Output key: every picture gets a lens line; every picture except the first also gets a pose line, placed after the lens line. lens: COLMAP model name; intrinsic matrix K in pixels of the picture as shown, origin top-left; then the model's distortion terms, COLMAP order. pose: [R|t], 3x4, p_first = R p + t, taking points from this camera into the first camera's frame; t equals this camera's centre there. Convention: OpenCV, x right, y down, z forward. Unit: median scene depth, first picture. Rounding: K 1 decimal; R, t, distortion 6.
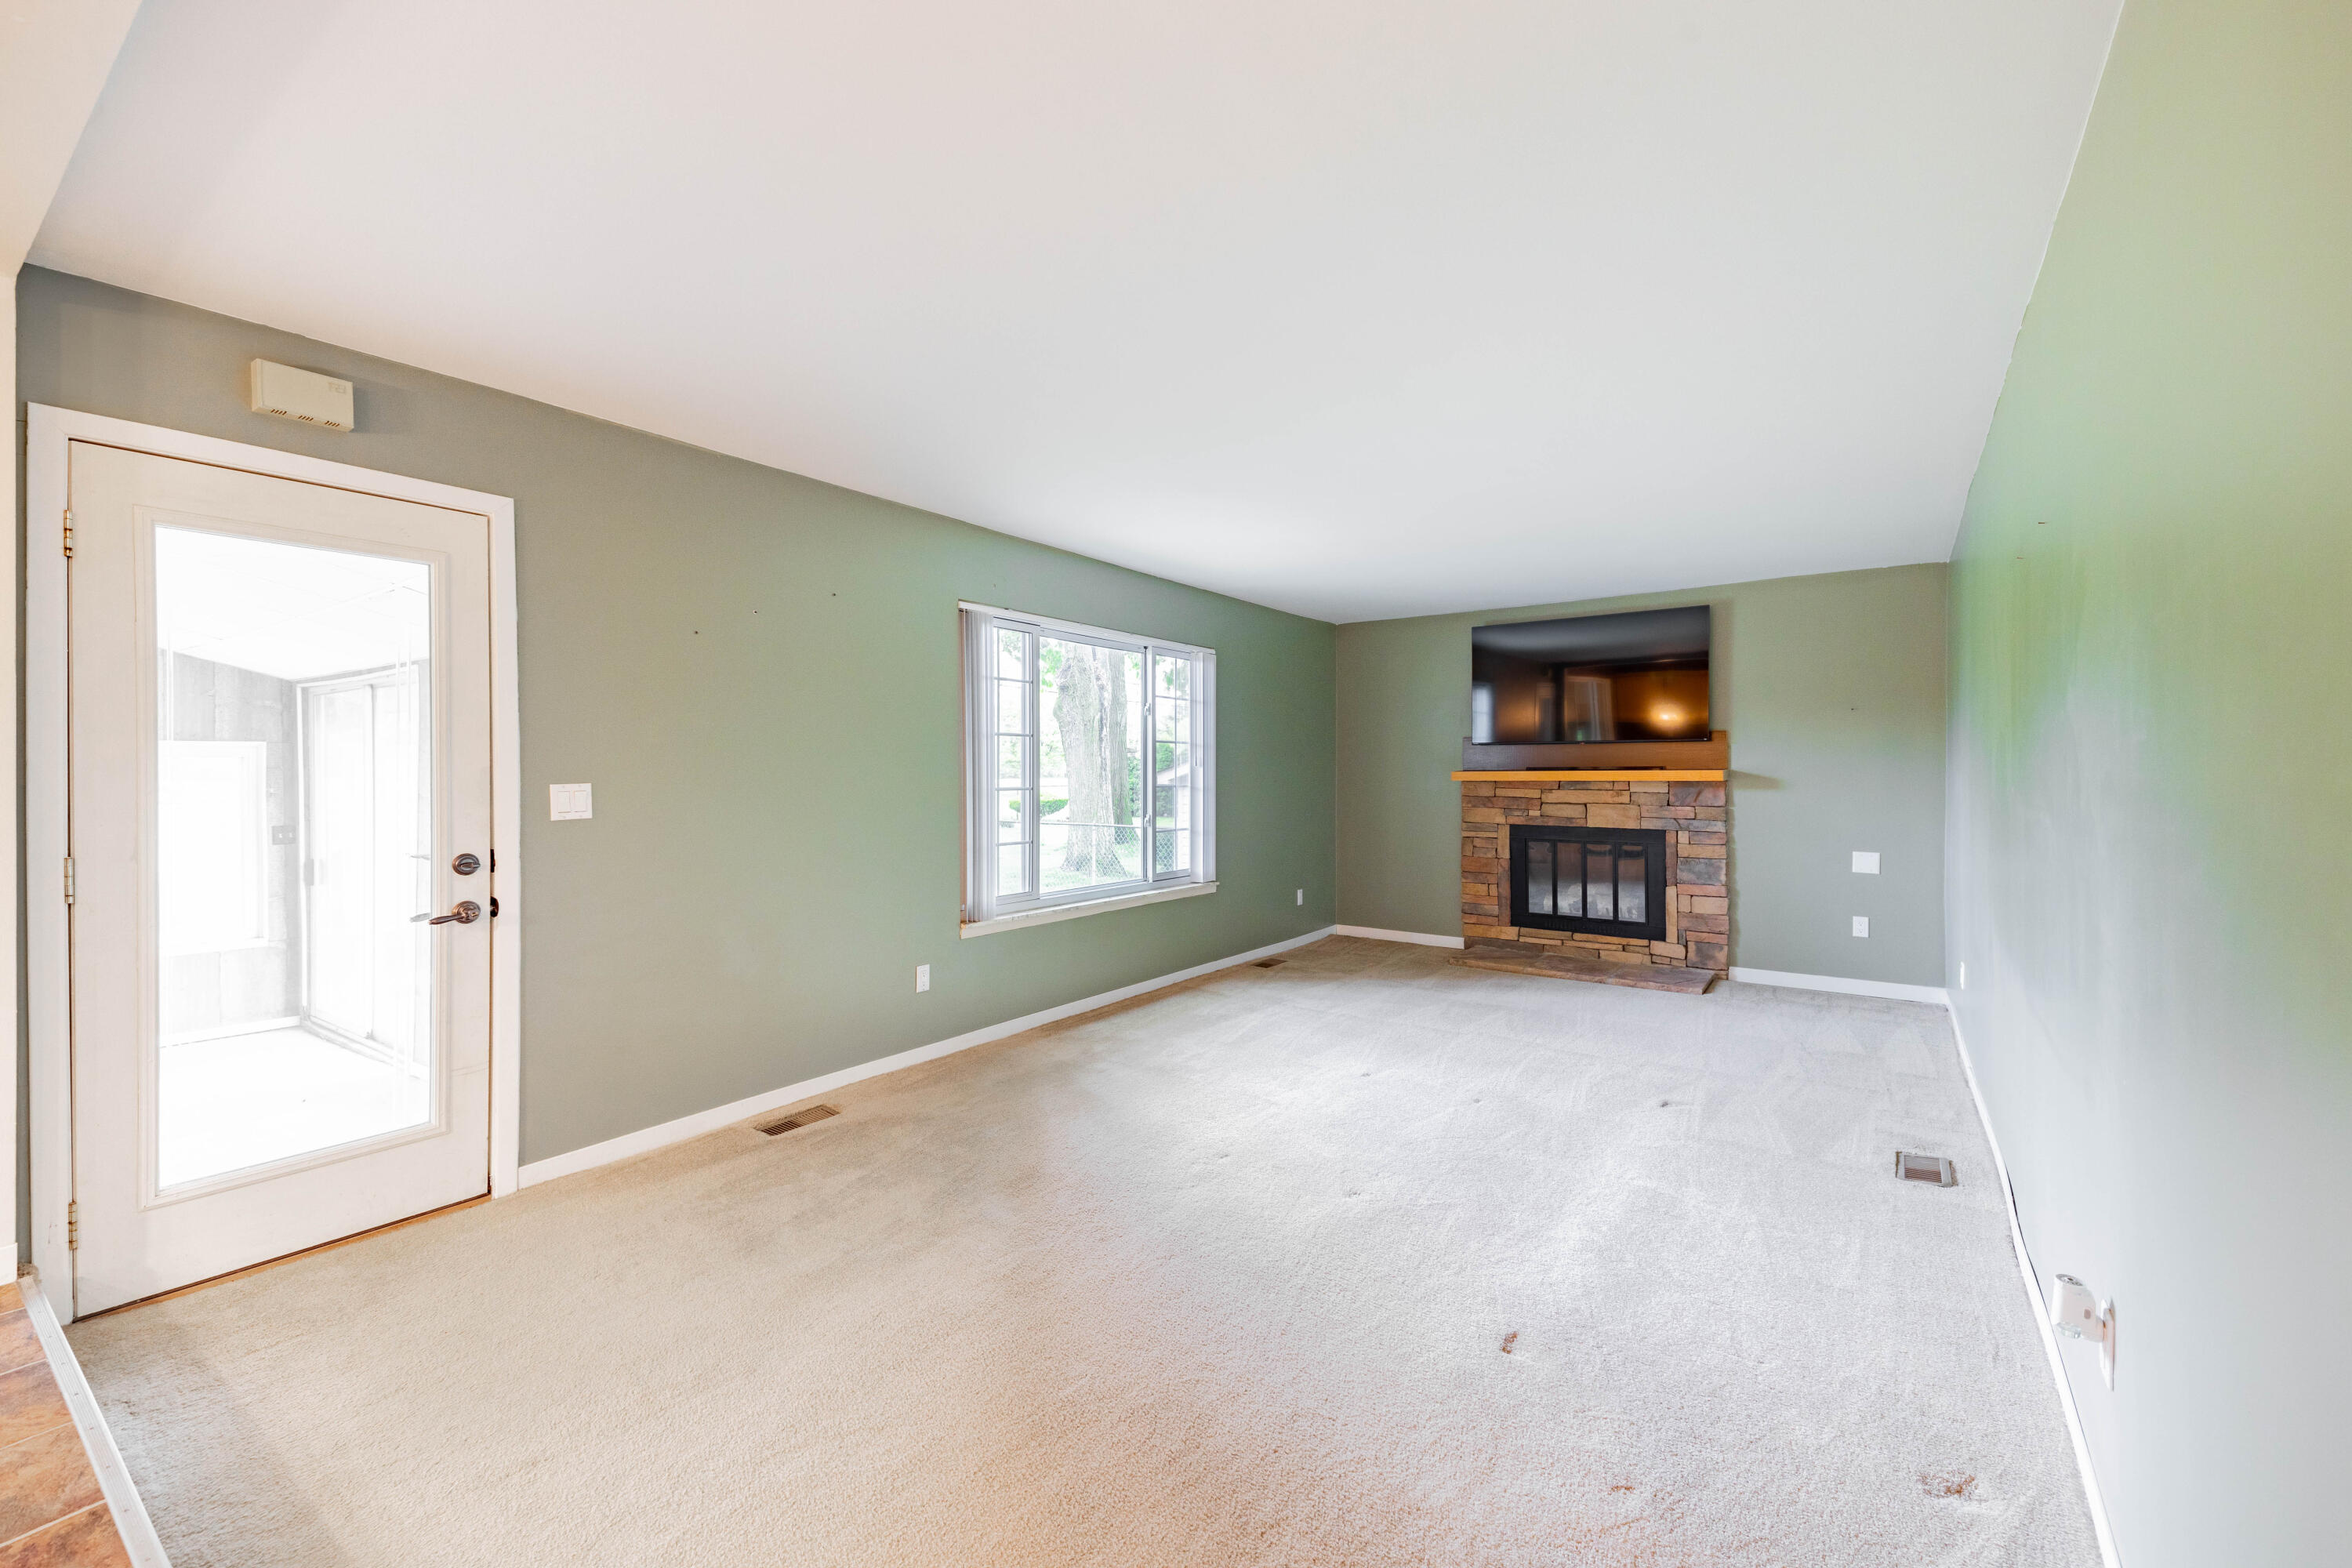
lens RADIAL K [[970.7, 0, 1175.2], [0, 970.7, 778.0], [0, 0, 1]] dist [0.026365, -0.000247]
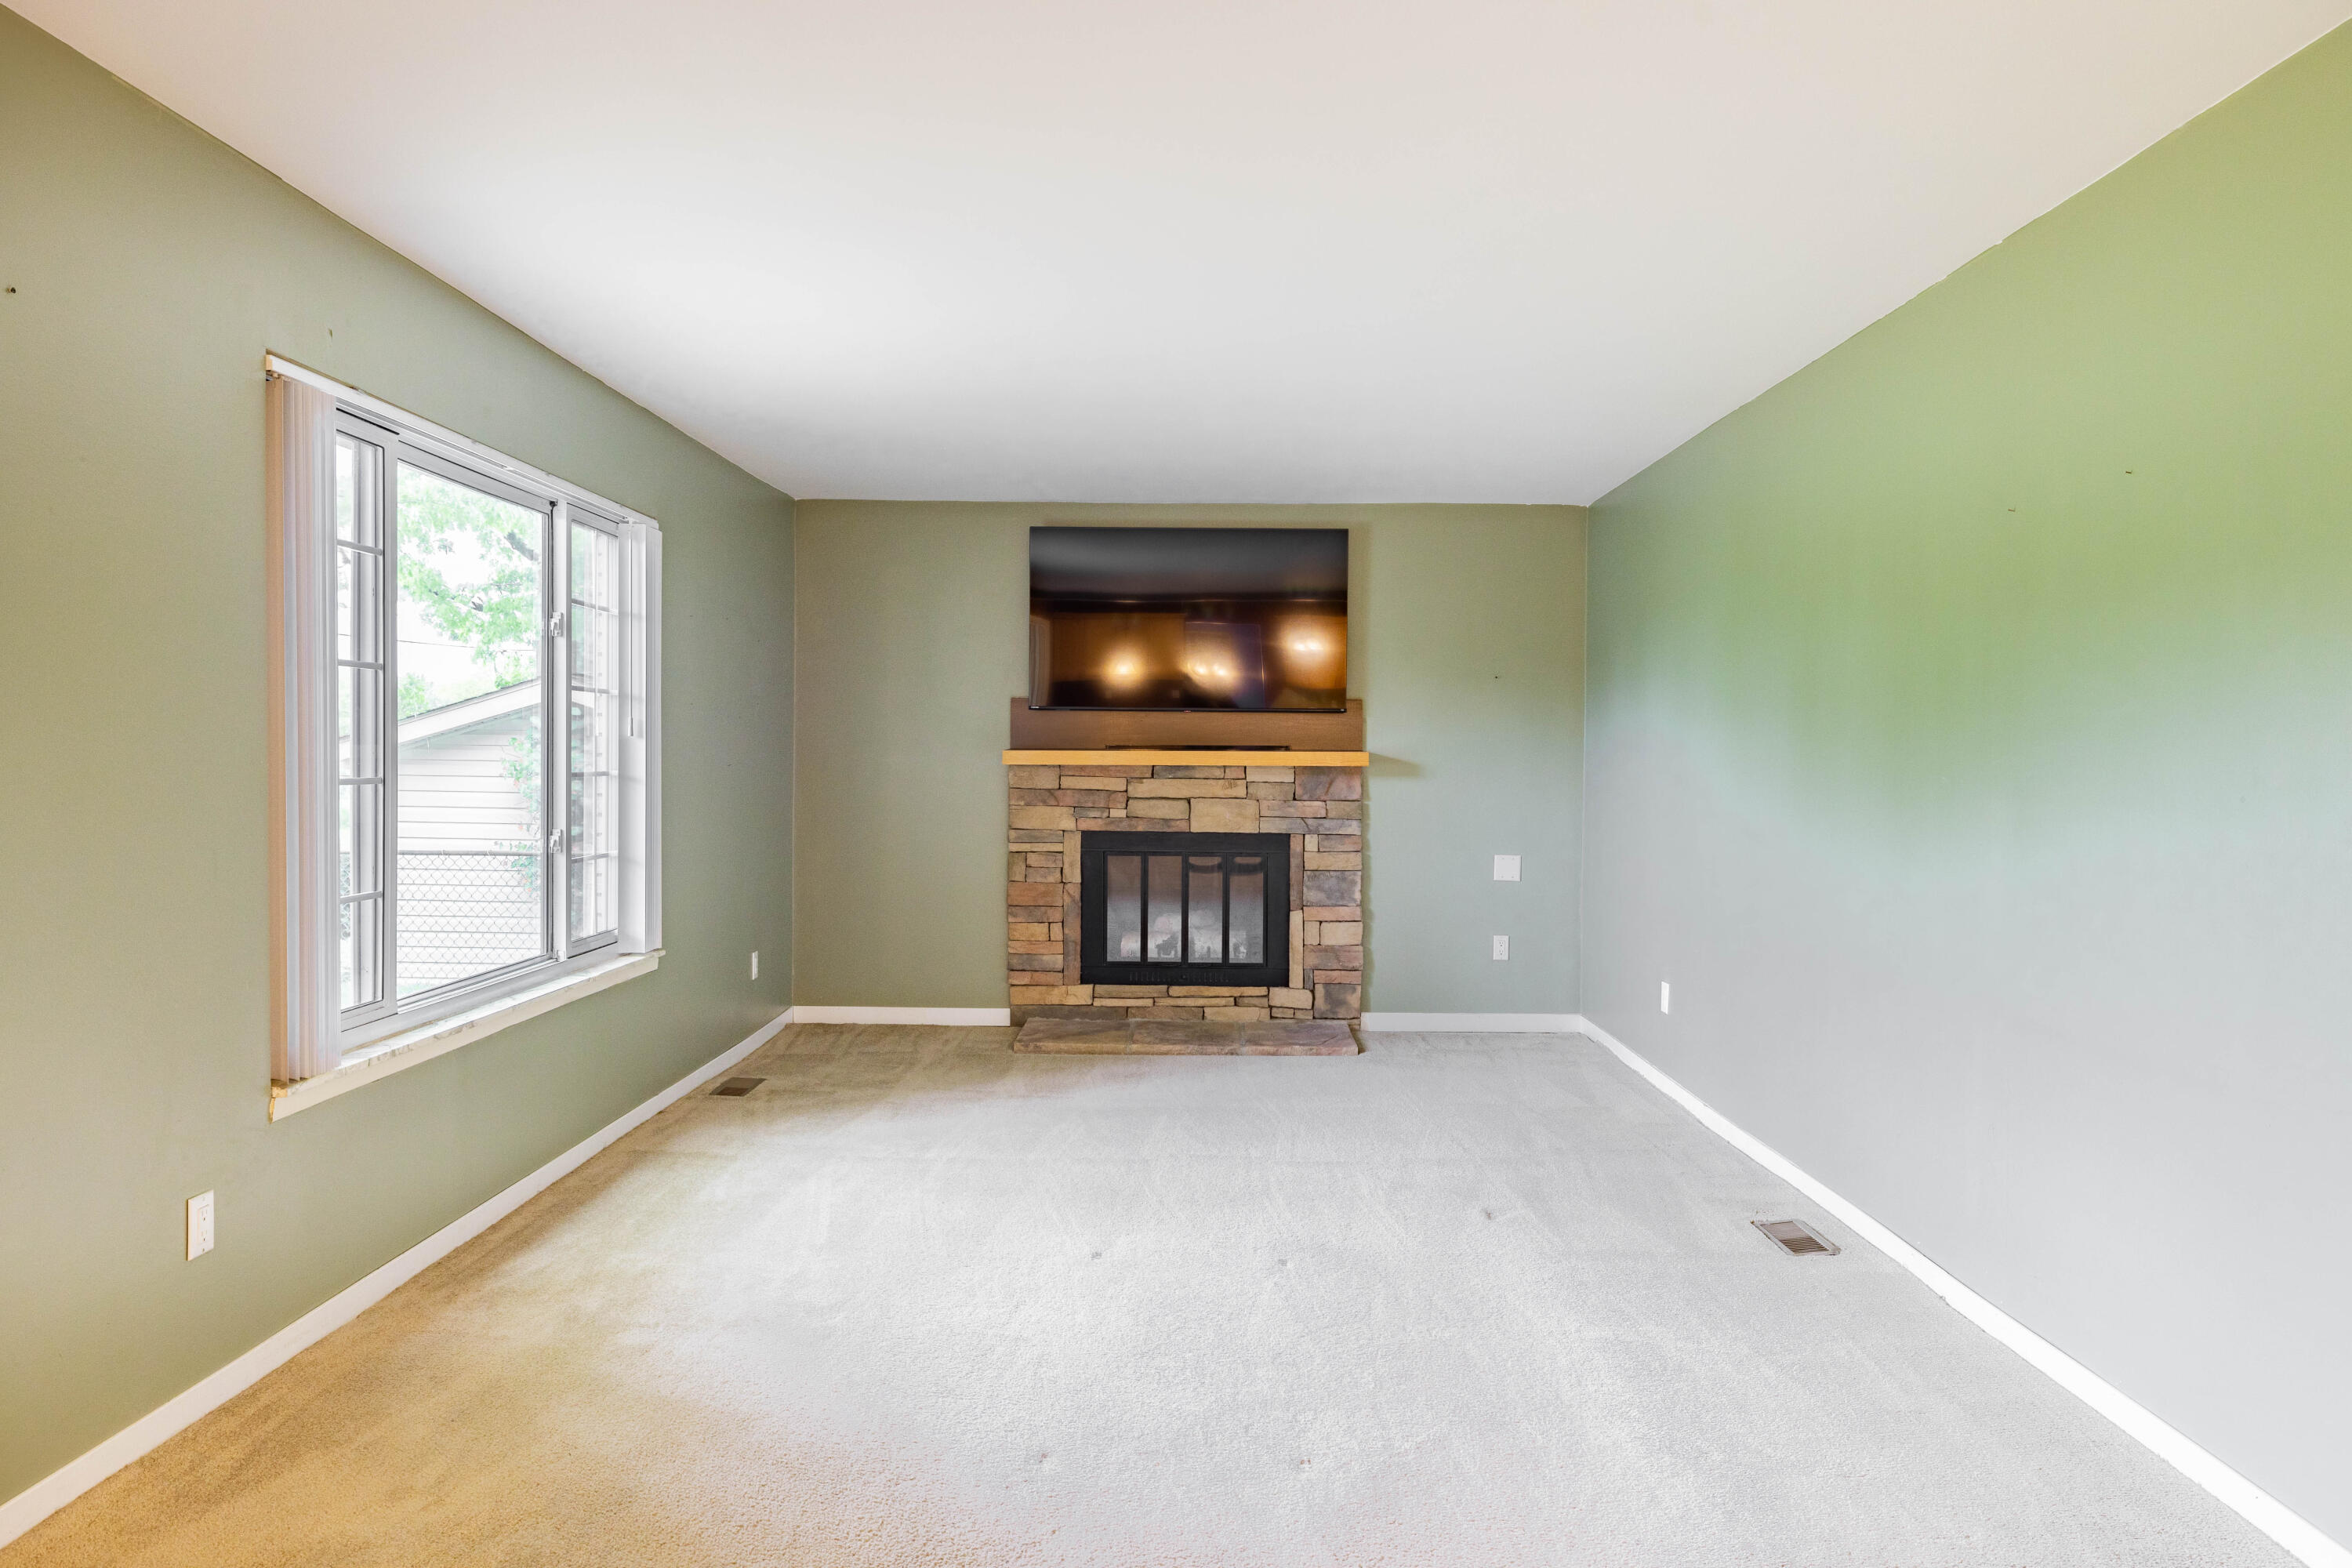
lens RADIAL K [[1471.7, 0, 1176.0], [0, 1471.7, 784.0], [0, 0, 1]] dist [0.003044, -0.032301]
pose [[0.812937, -0.005577, 0.582326, -0.202538], [-0.005295, 0.999842, 0.016967, -0.001627], [-0.582328, -0.016876, 0.812779, 0.163227]]
